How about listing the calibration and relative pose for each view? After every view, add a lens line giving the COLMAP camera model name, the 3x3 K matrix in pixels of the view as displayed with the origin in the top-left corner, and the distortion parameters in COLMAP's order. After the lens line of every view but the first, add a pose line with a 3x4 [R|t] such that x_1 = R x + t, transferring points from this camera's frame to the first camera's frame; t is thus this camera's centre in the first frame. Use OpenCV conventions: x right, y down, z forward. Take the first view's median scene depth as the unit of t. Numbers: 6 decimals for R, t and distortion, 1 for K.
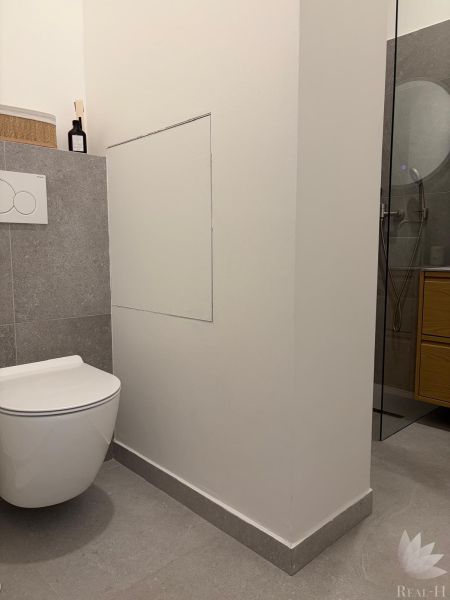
lens RADIAL K [[452.2, 0, 225.0], [0, 452.2, 300.0], [0, 0, 1]] dist [0.007634, 0.002392]
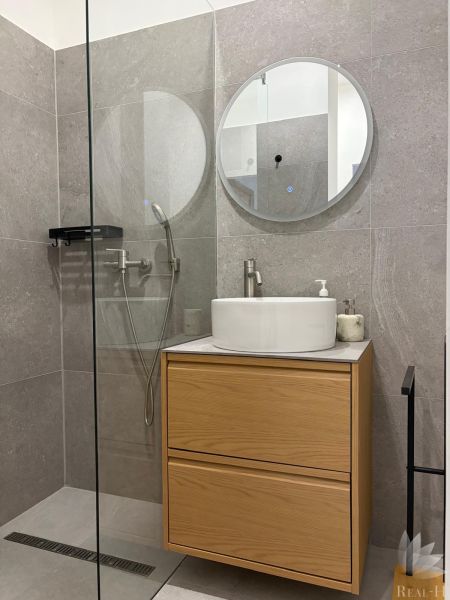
lens RADIAL K [[452.2, 0, 225.0], [0, 452.2, 300.0], [0, 0, 1]] dist [0.007634, 0.002392]
pose [[0.905815, -0.015130, 0.423402, 0.202448], [0.051944, 0.995789, -0.075544, -0.074062], [-0.420476, 0.090422, 0.902787, 0.302362]]
